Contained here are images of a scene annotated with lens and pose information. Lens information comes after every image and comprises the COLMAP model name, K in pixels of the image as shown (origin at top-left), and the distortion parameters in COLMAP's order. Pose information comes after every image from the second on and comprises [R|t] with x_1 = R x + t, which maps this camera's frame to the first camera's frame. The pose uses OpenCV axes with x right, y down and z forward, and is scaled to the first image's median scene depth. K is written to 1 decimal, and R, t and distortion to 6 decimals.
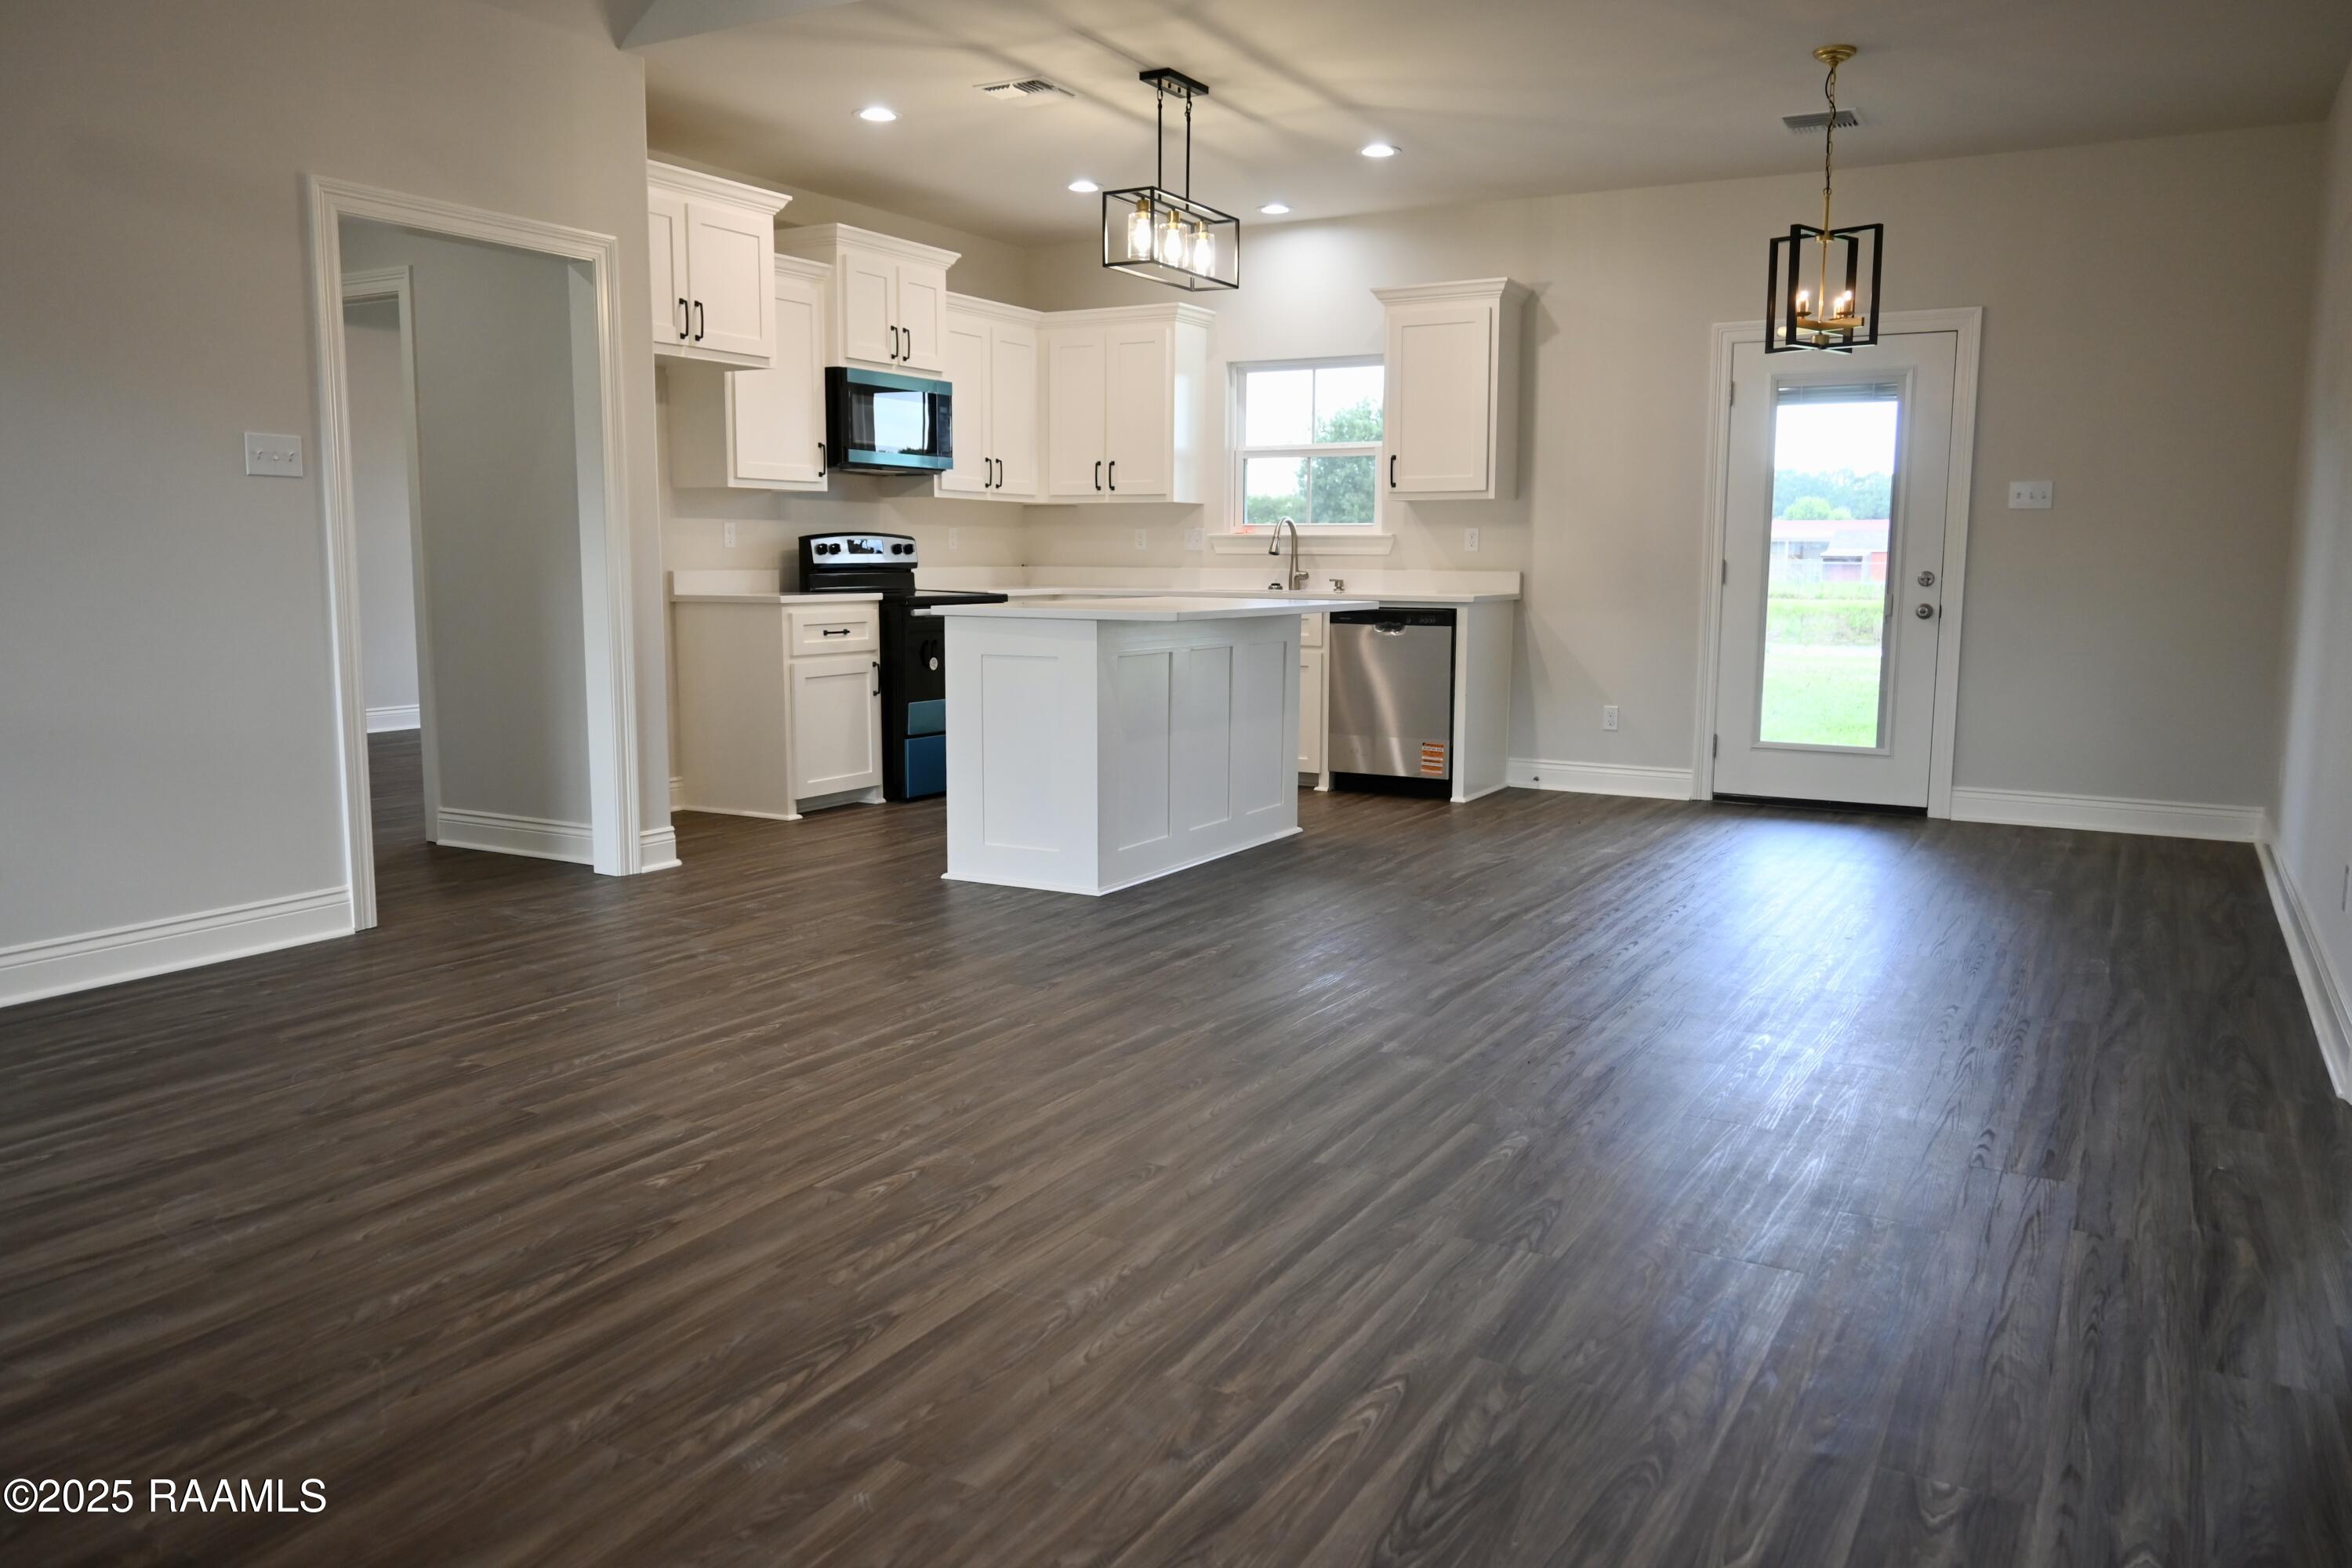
lens RADIAL K [[1663.7, 0, 1131.5], [0, 1663.7, 791.6], [0, 0, 1]] dist [-0.005941, 0.000014]
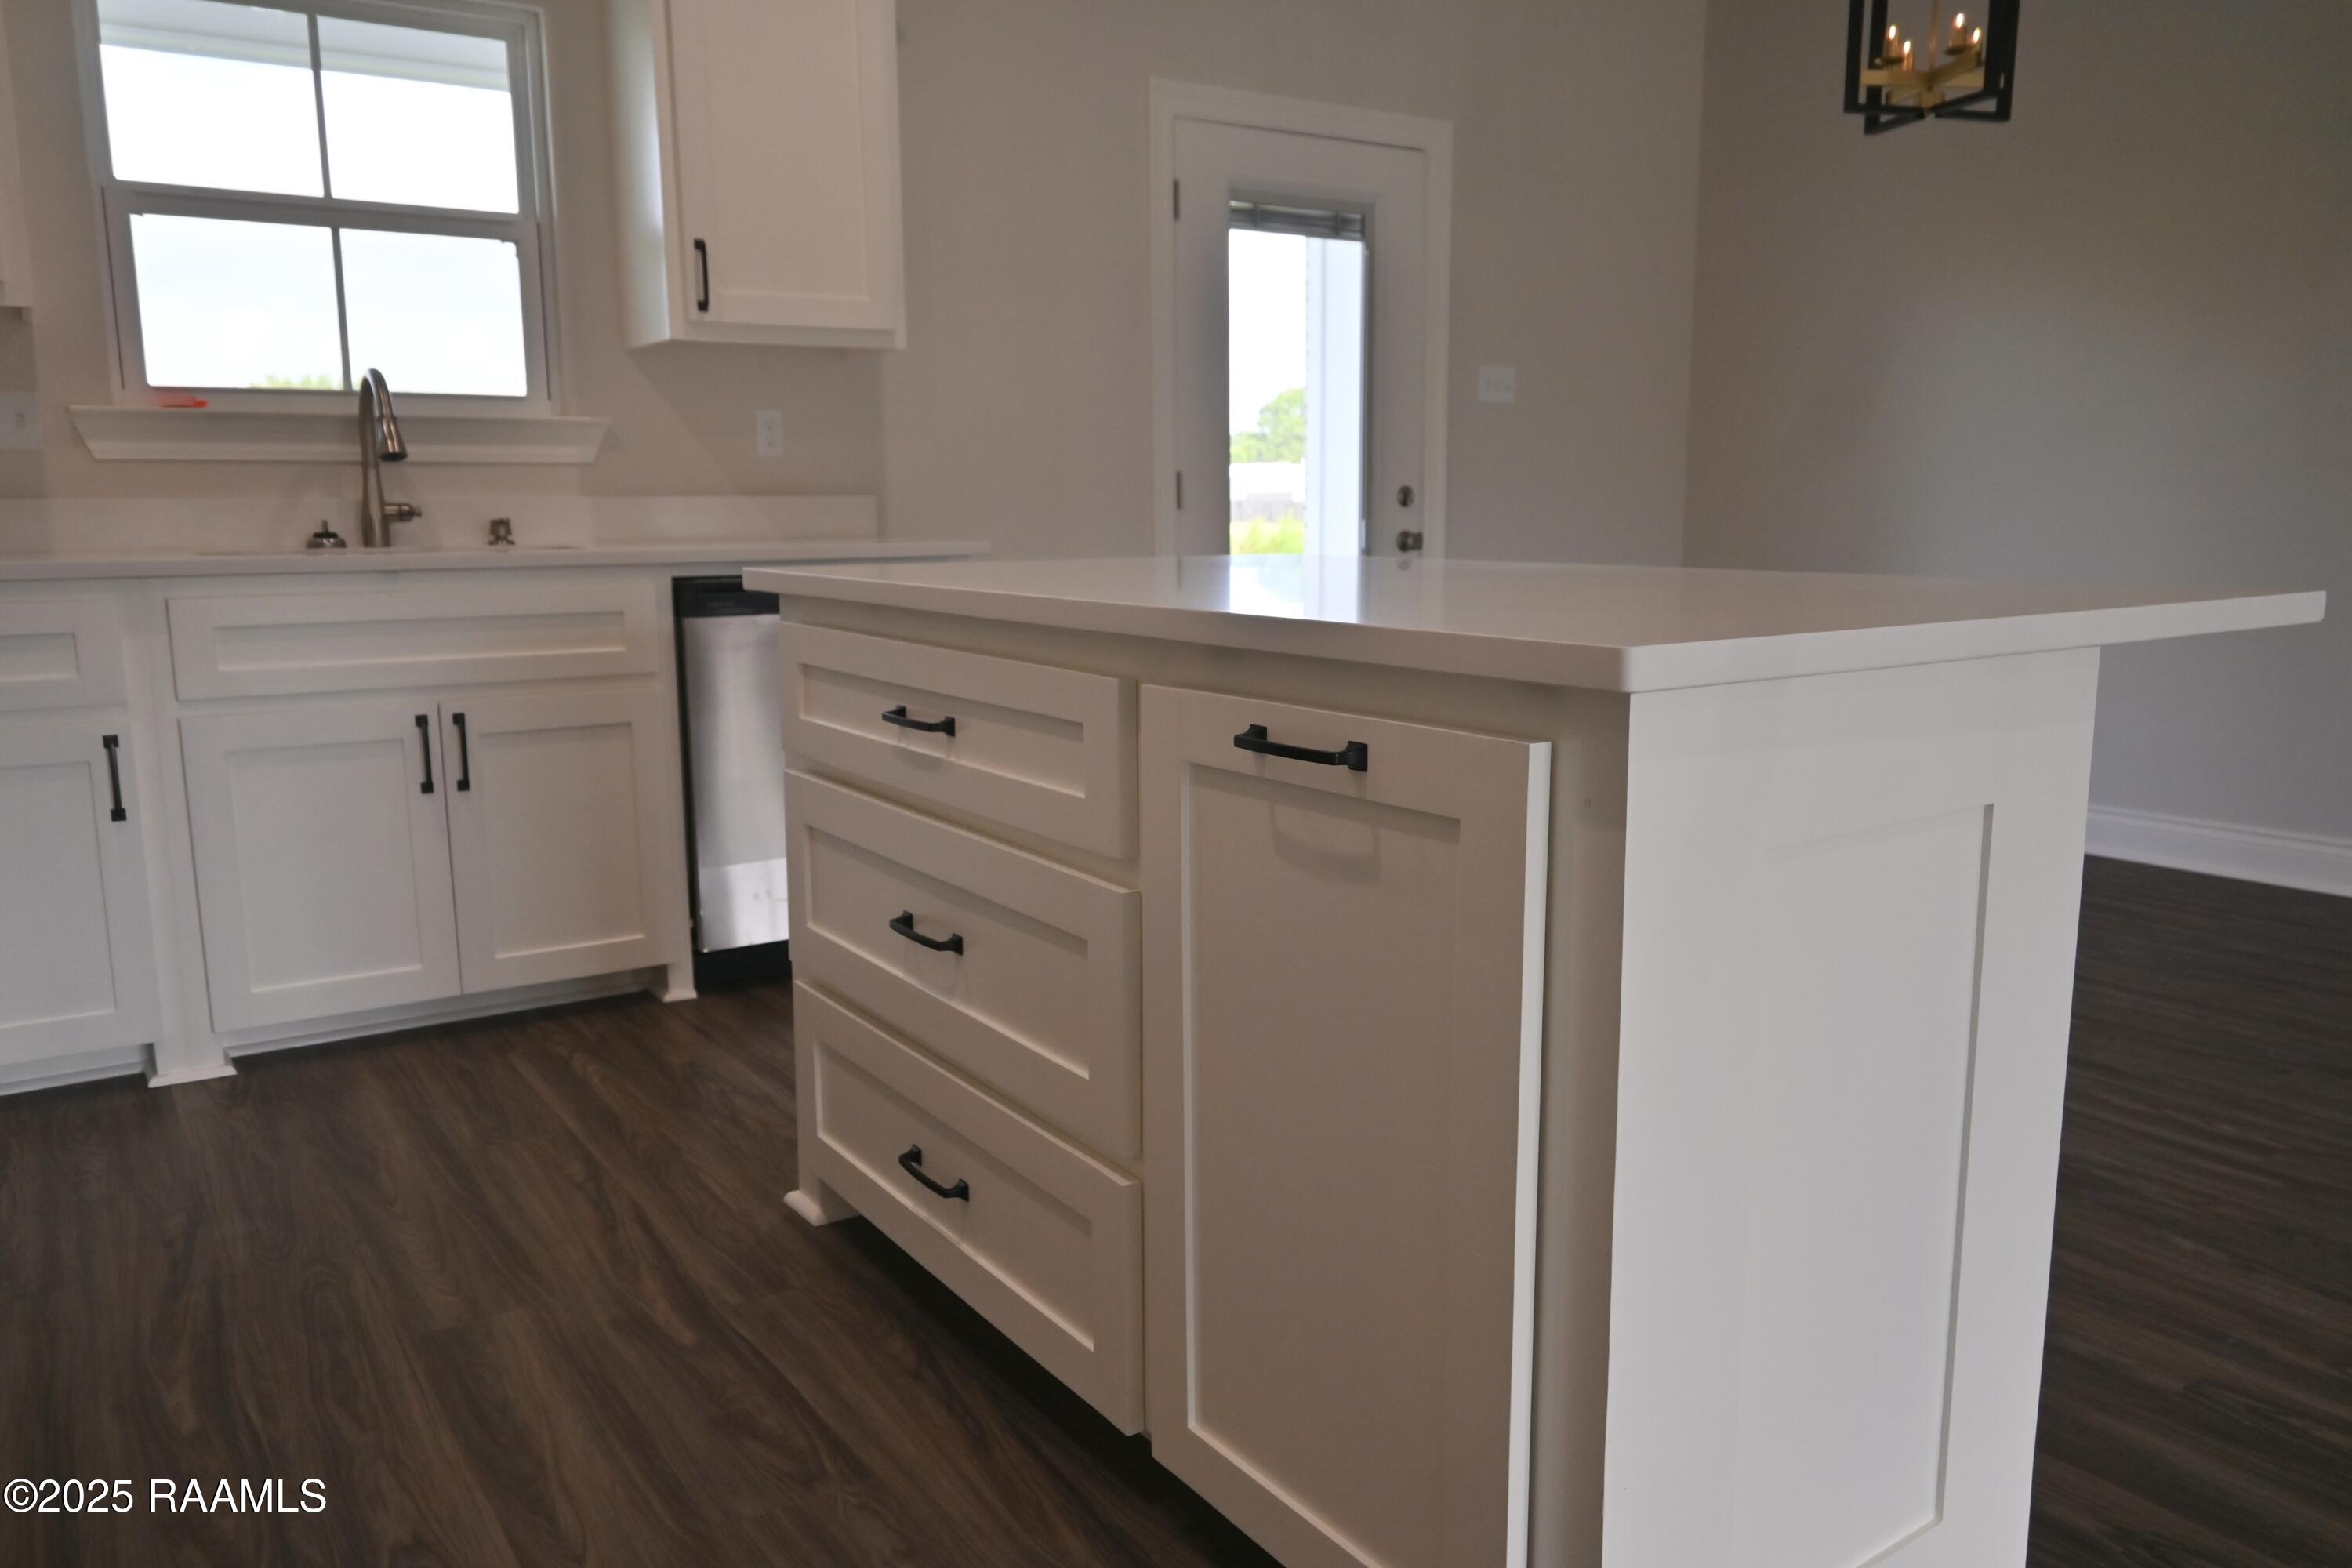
lens RADIAL K [[1709.8, 0, 1135.0], [0, 1709.8, 777.4], [0, 0, 1]] dist [0.000193, 0.001983]
pose [[0.410516, -0.154462, 0.898676, -0.584807], [0.140472, 0.984496, 0.105045, -0.229875], [-0.900969, 0.083116, 0.425849, 1.801929]]
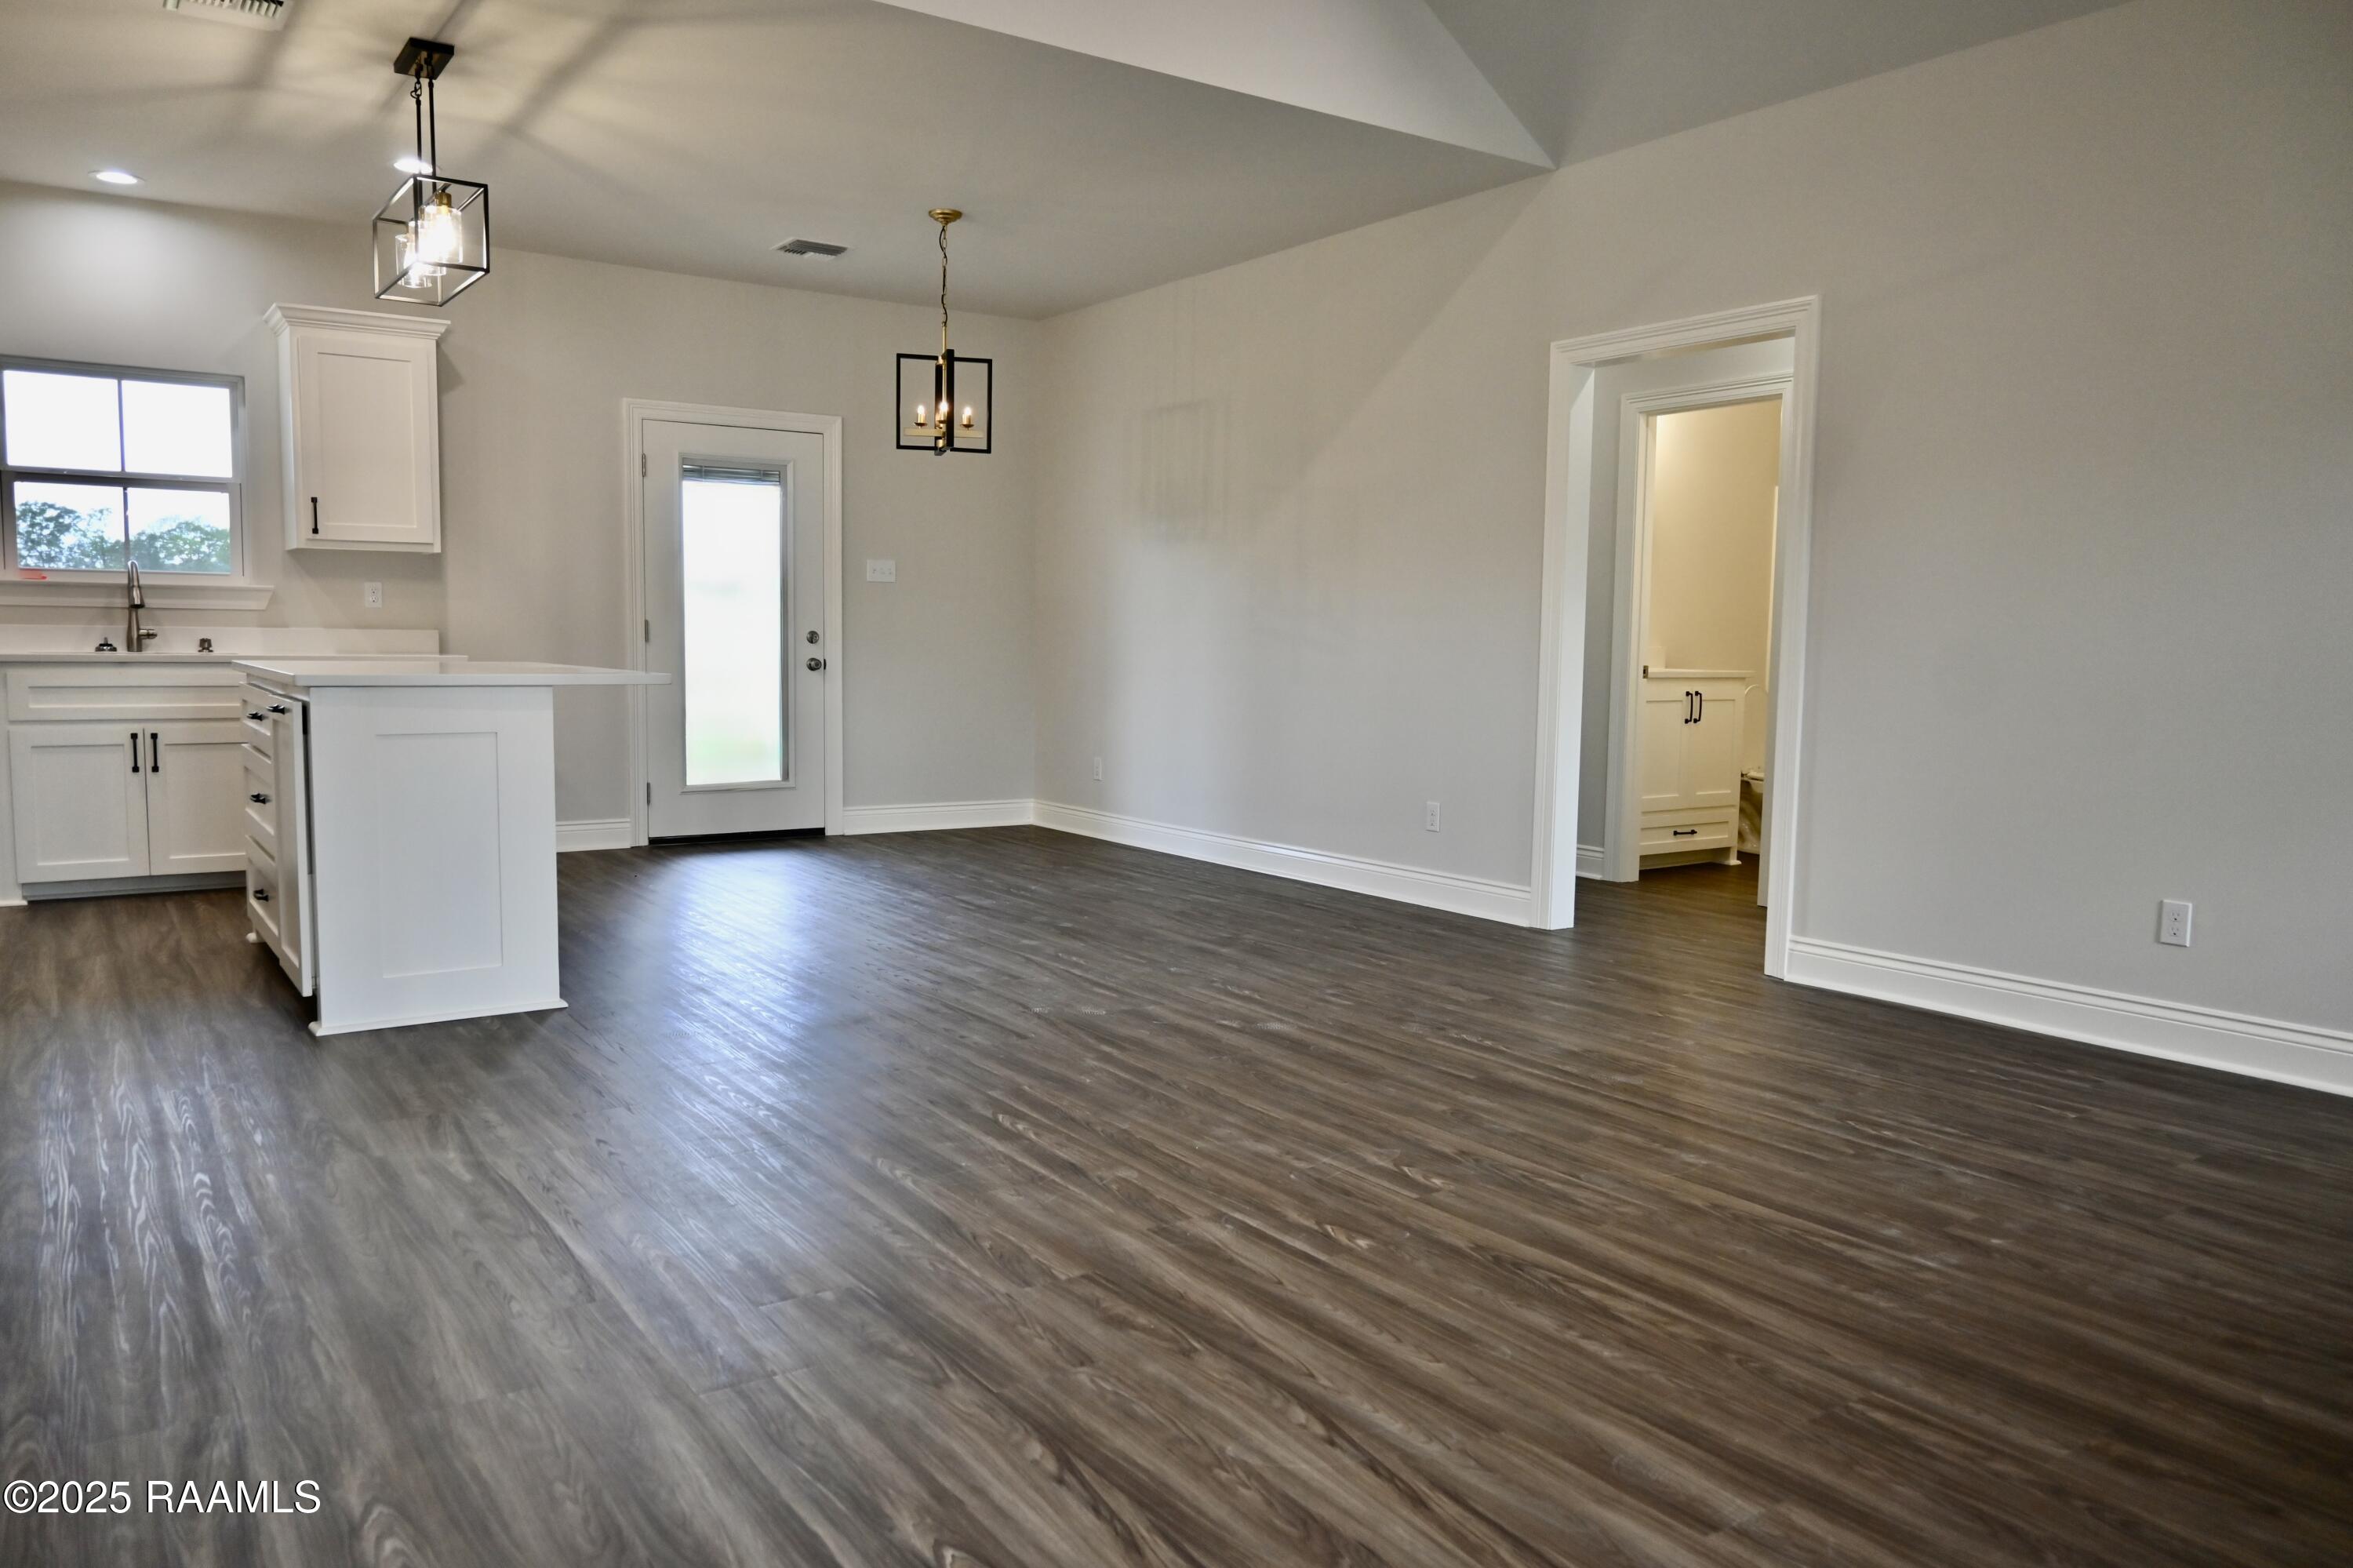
lens RADIAL K [[1664.5, 0, 1132.0], [0, 1664.5, 791.6], [0, 0, 1]] dist [-0.005941, 0.000014]
pose [[0.439192, -0.083713, 0.894484, -1.128215], [0.115016, 0.992695, 0.036432, -0.078684], [-0.891000, 0.086879, 0.445612, 0.613152]]
